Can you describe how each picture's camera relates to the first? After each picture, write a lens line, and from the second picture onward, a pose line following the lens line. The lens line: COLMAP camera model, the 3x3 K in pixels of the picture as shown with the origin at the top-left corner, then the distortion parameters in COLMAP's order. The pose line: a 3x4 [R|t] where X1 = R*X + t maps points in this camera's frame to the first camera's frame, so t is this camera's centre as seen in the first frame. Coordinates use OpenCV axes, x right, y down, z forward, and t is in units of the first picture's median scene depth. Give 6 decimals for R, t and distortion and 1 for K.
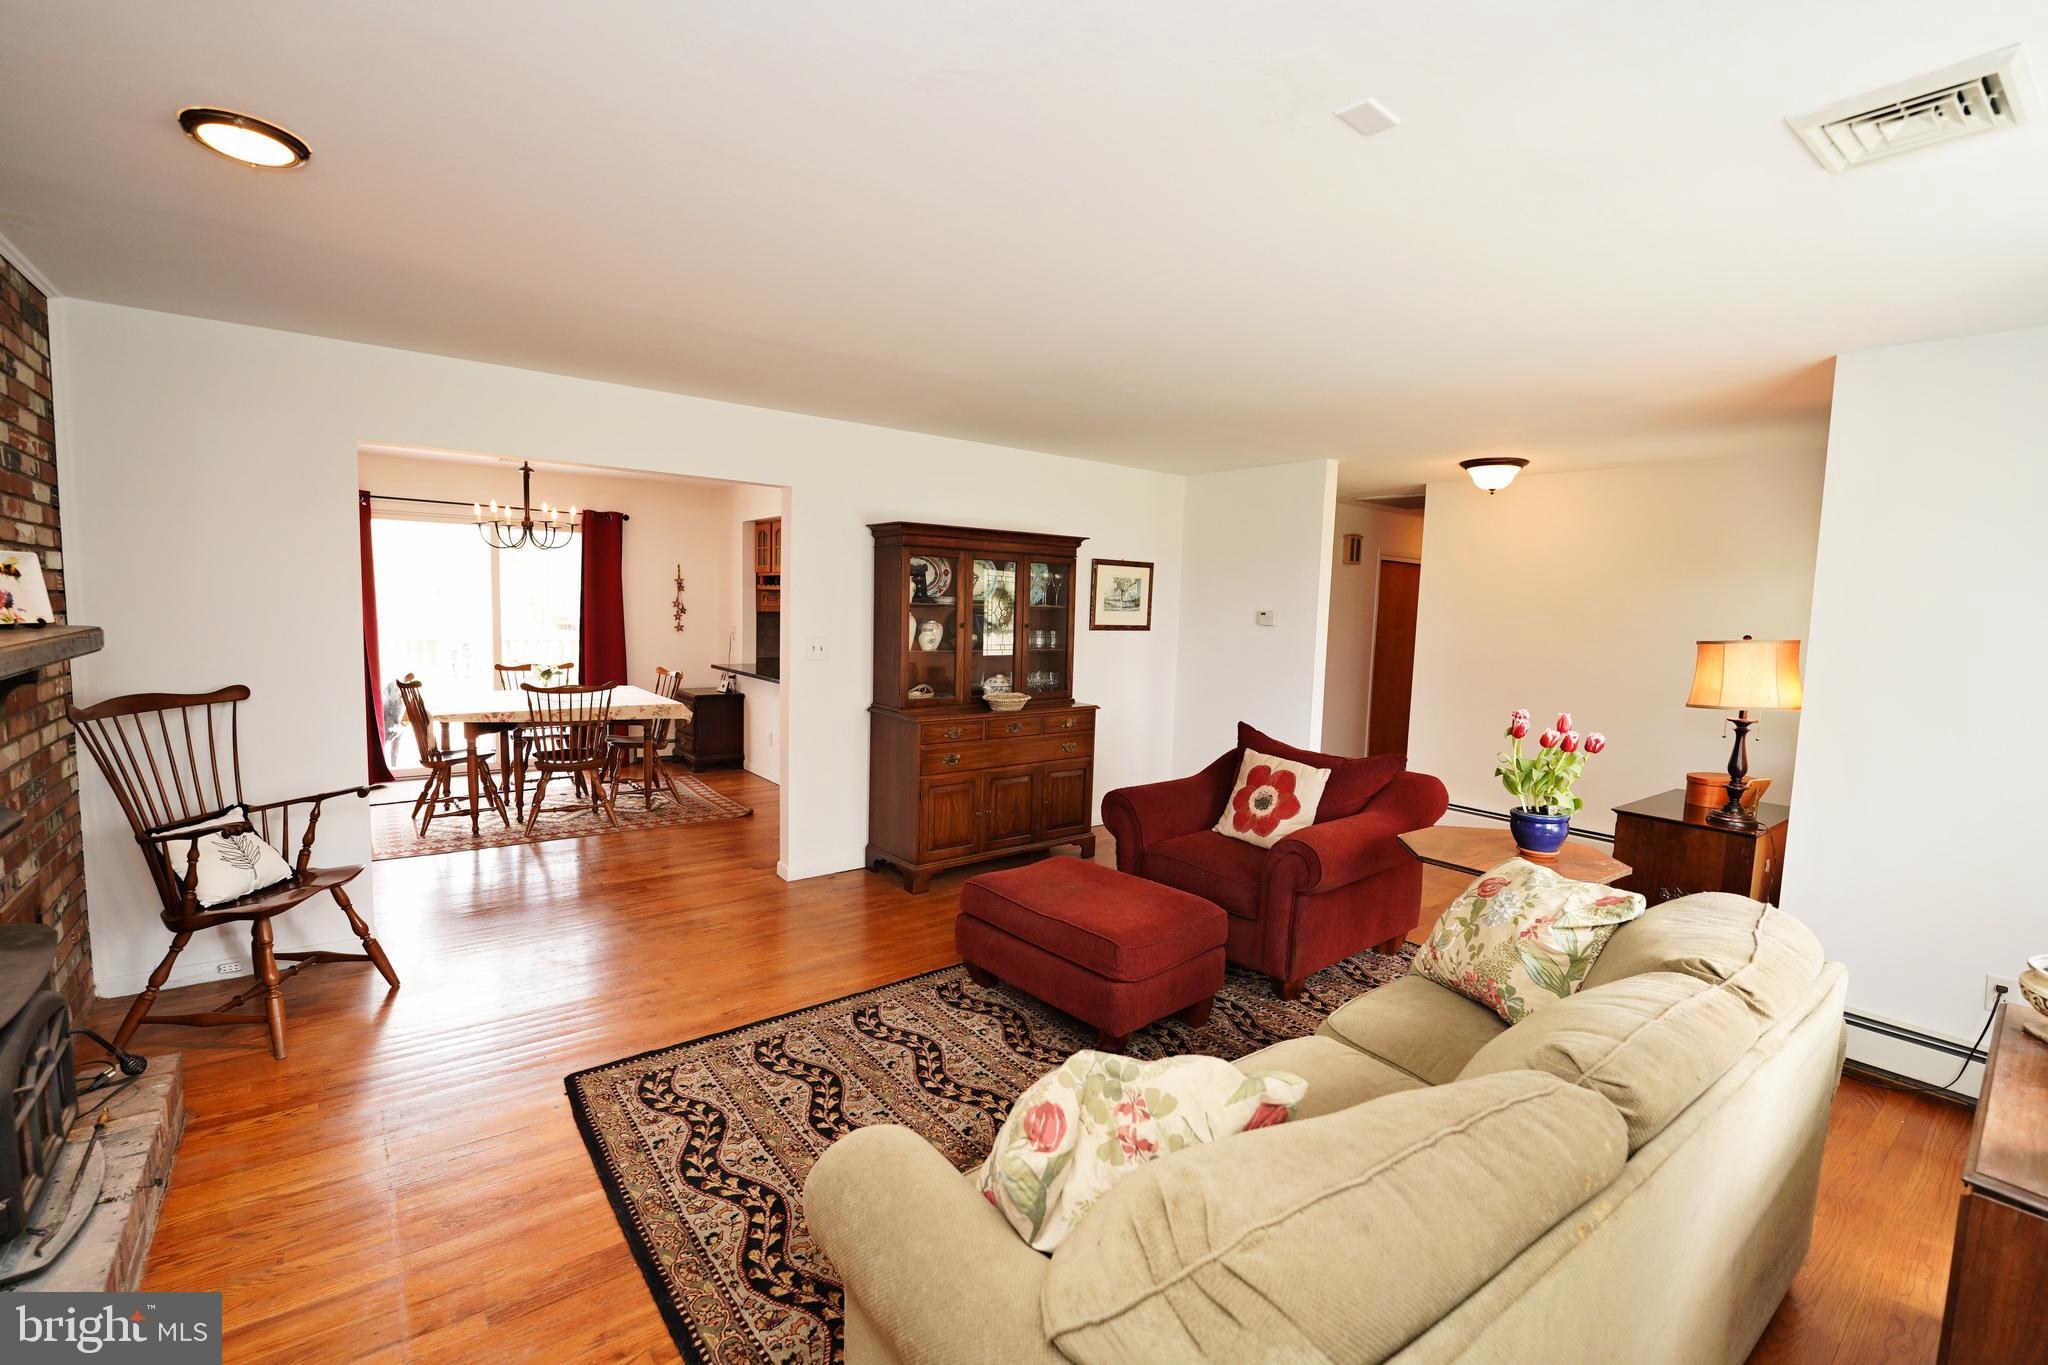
lens RADIAL K [[889.9, 0, 1019.9], [0, 889.9, 684.9], [0, 0, 1]] dist [-0.014871, -0.000211]
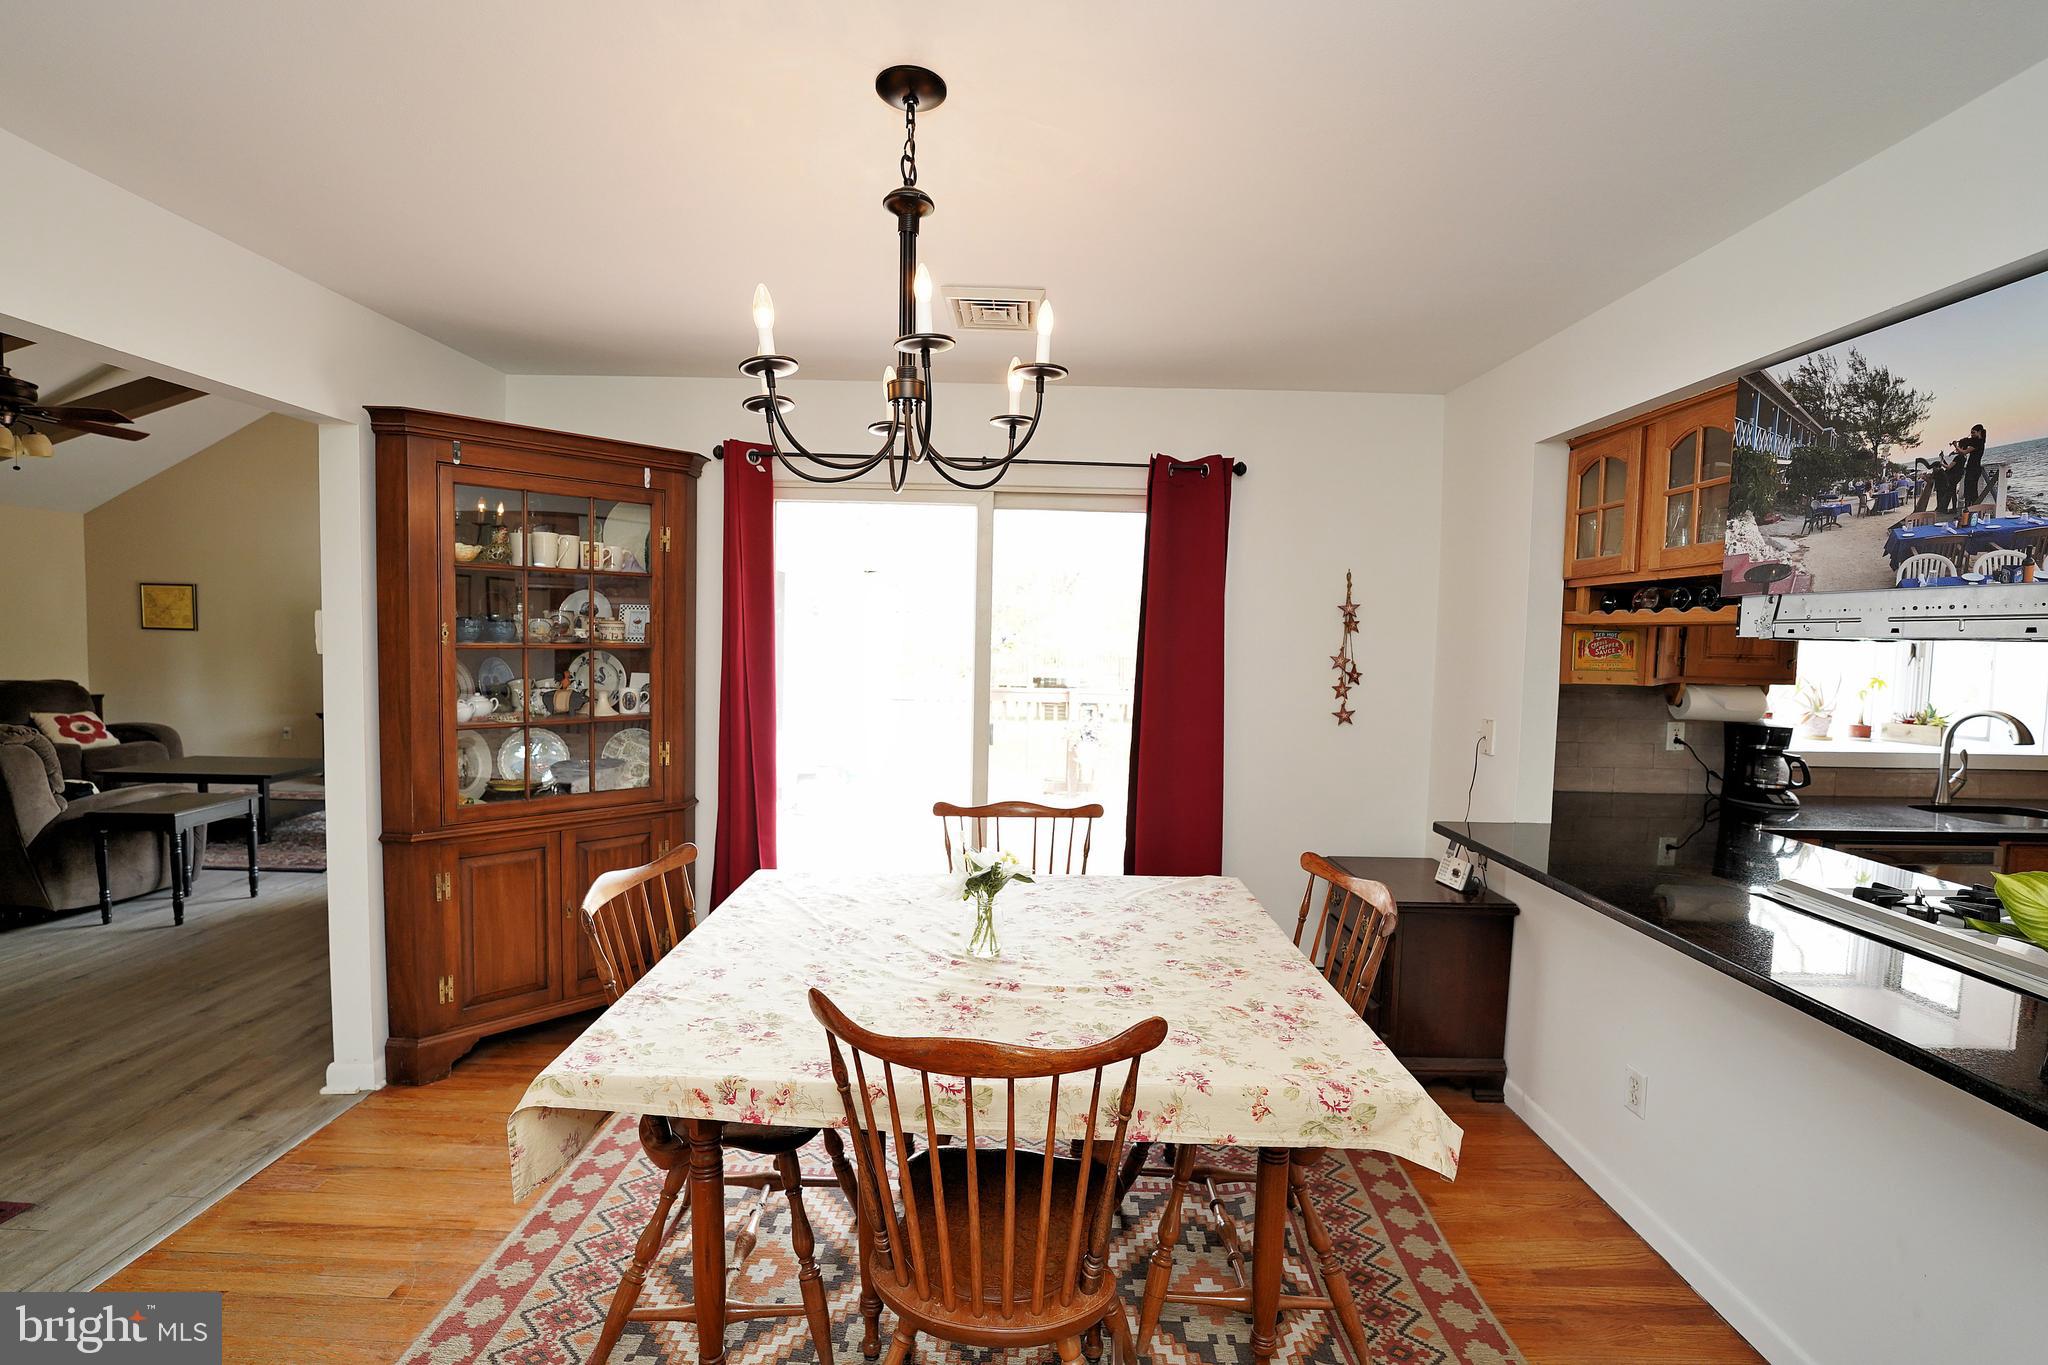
lens RADIAL K [[838.7, 0, 1011.3], [0, 838.7, 692.5], [0, 0, 1]] dist [-0.018505, -0.000168]
pose [[0.787744, 0.024614, -0.615510, -0.721662], [-0.054805, 0.998039, -0.030229, -0.151329], [0.613560, 0.057546, 0.787549, 1.598729]]
